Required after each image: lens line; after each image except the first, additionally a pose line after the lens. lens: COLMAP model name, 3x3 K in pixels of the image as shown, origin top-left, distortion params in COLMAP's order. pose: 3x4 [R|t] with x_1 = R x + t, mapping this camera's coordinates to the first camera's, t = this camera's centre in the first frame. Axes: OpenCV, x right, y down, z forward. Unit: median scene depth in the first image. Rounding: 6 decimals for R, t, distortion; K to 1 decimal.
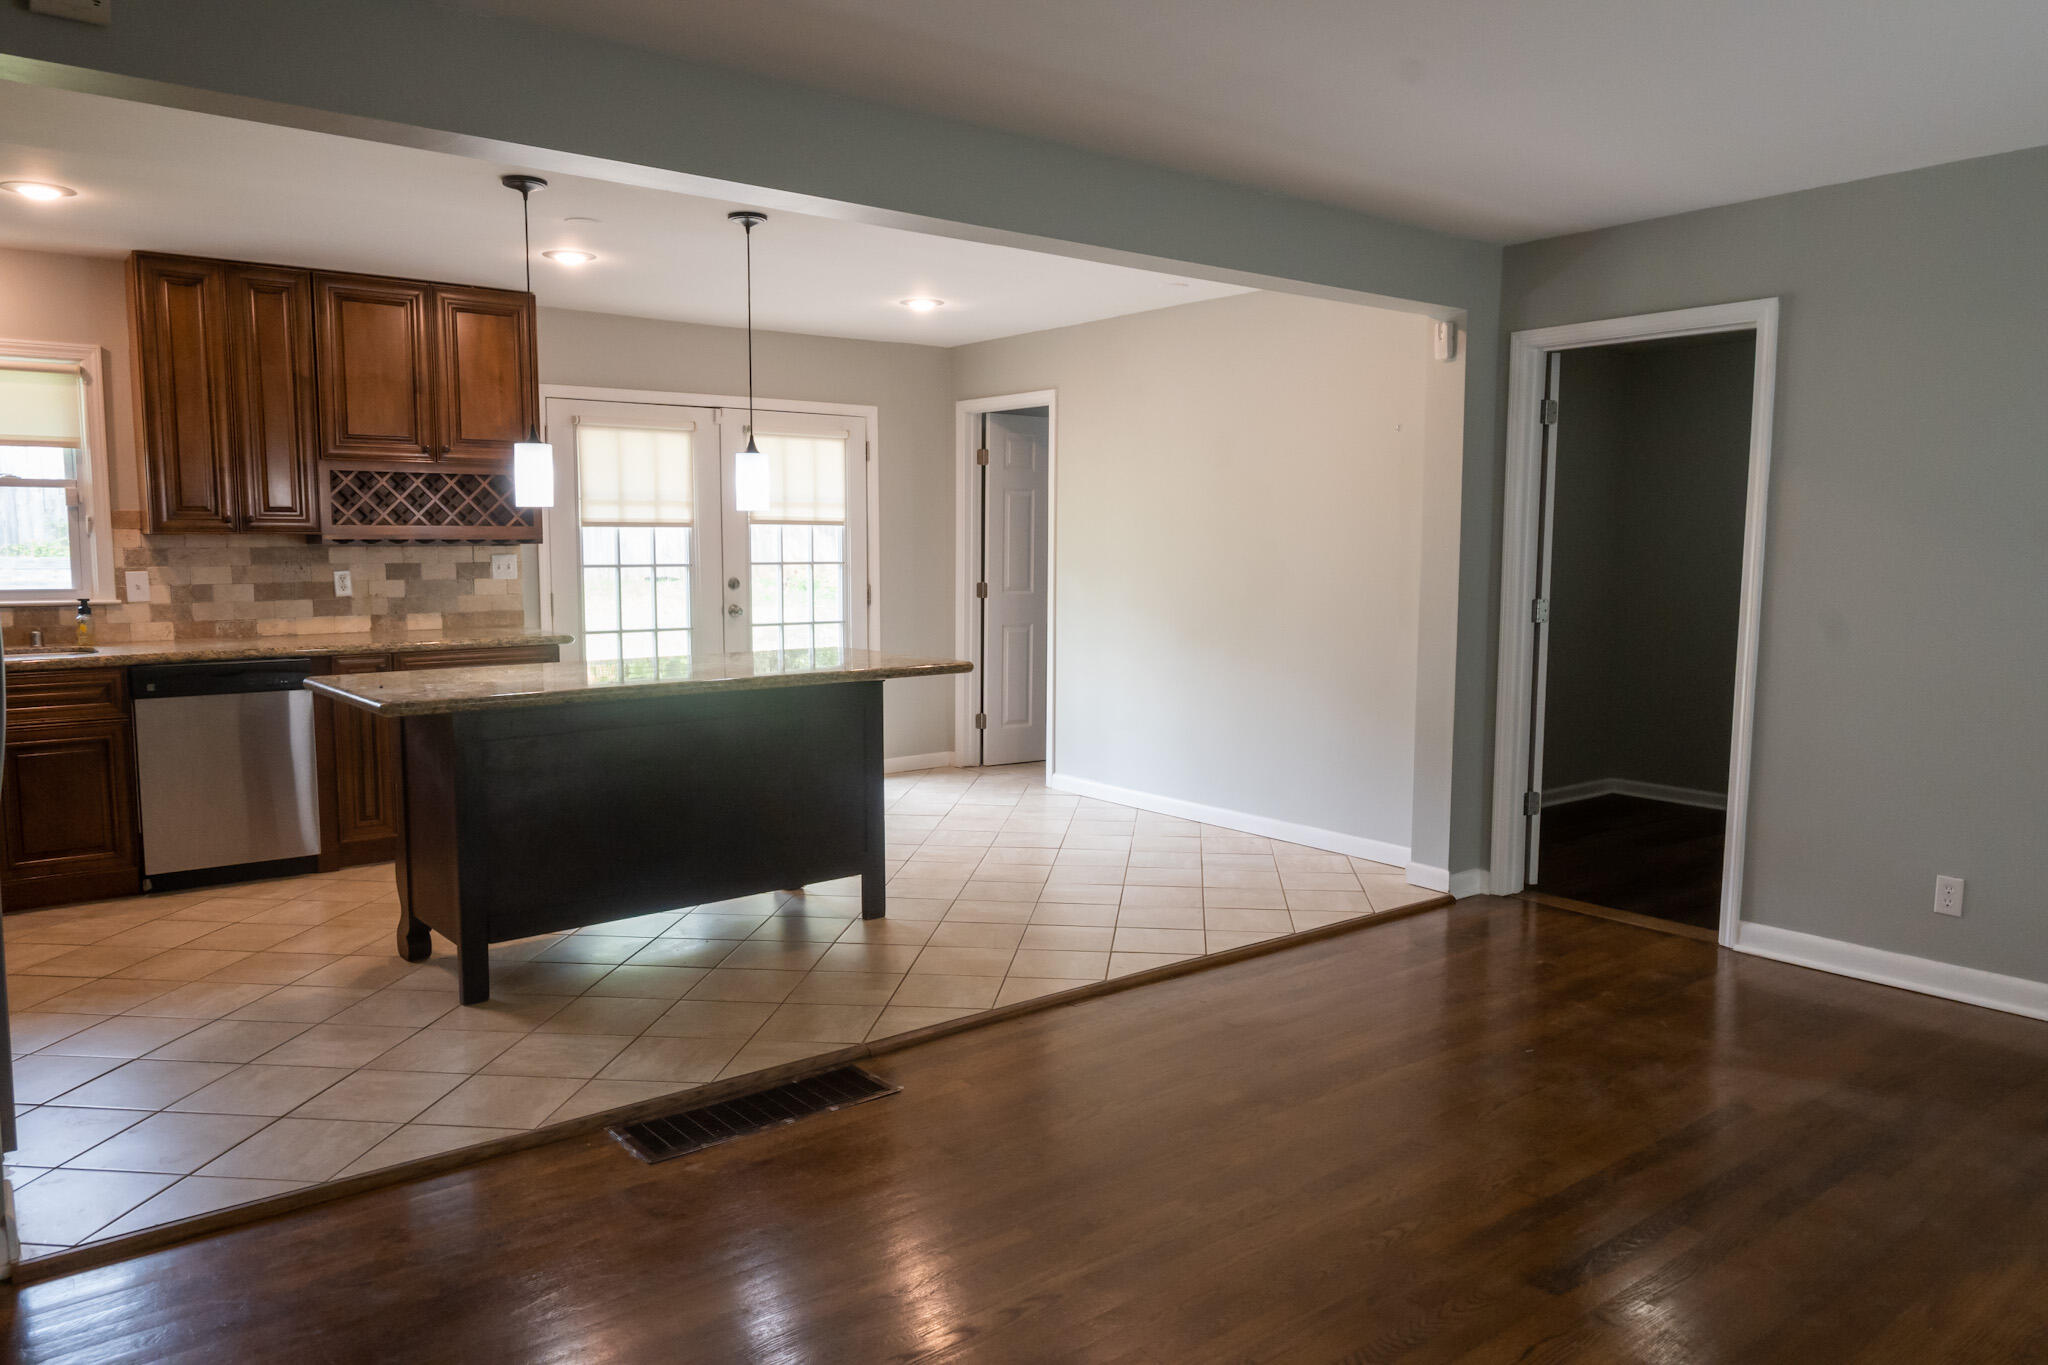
lens RADIAL K [[1426.8, 0, 1023.7], [0, 1426.8, 682.3], [0, 0, 1]] dist [0.002012, 0.004735]
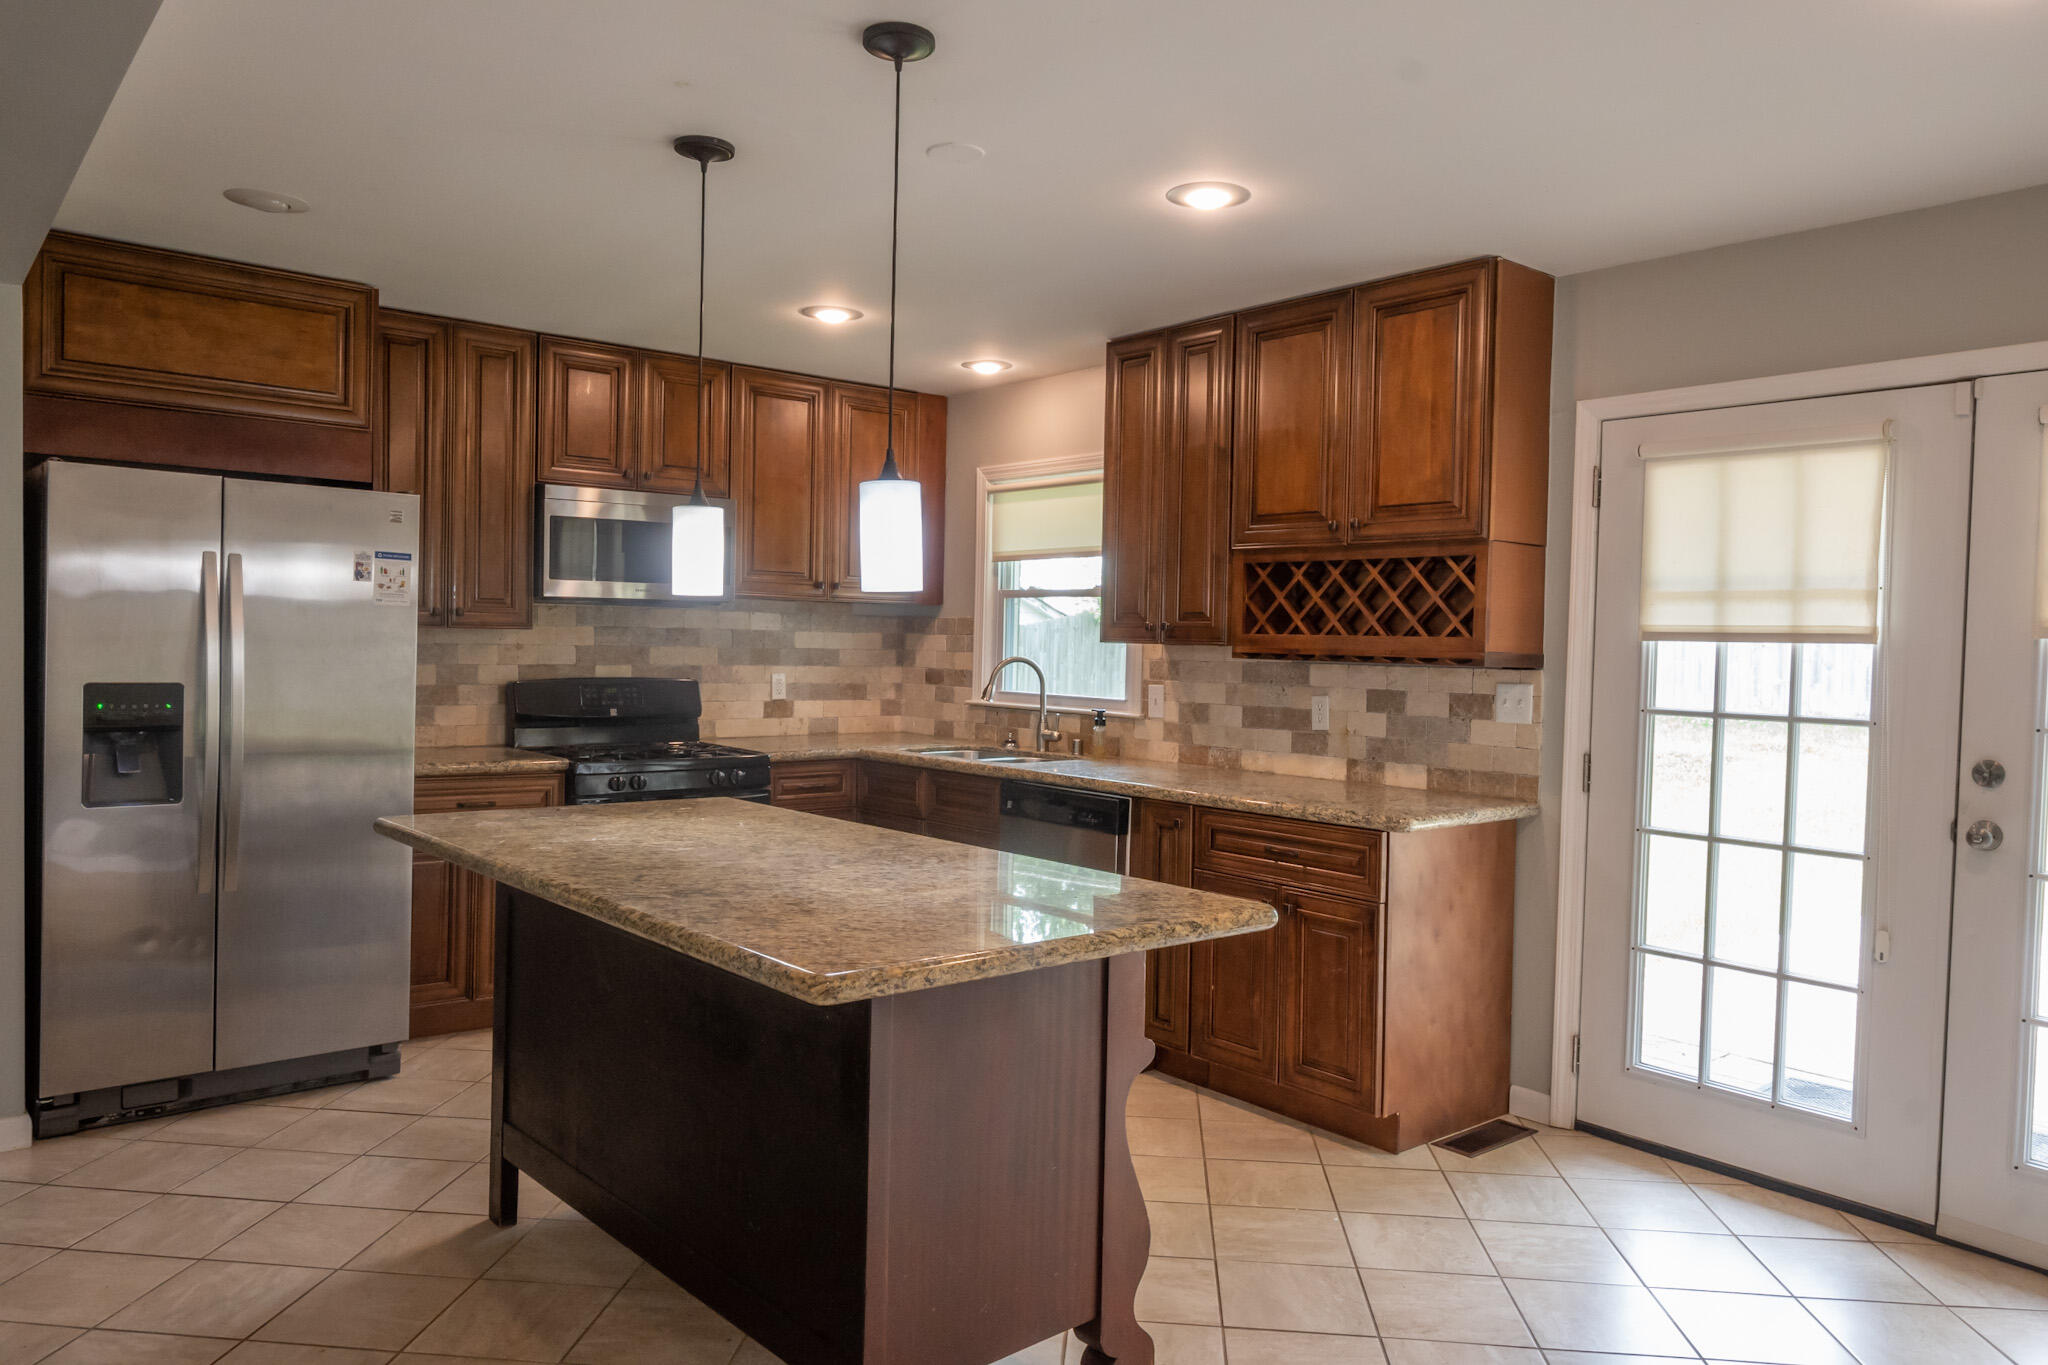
lens RADIAL K [[1426.8, 0, 1023.3], [0, 1426.8, 685.4], [0, 0, 1]] dist [0.002012, 0.004735]
pose [[0.028077, 0.029341, -0.999175, 0.261949], [-0.125696, 0.991739, 0.025591, -0.081726], [0.991671, 0.124874, 0.031533, 0.807143]]
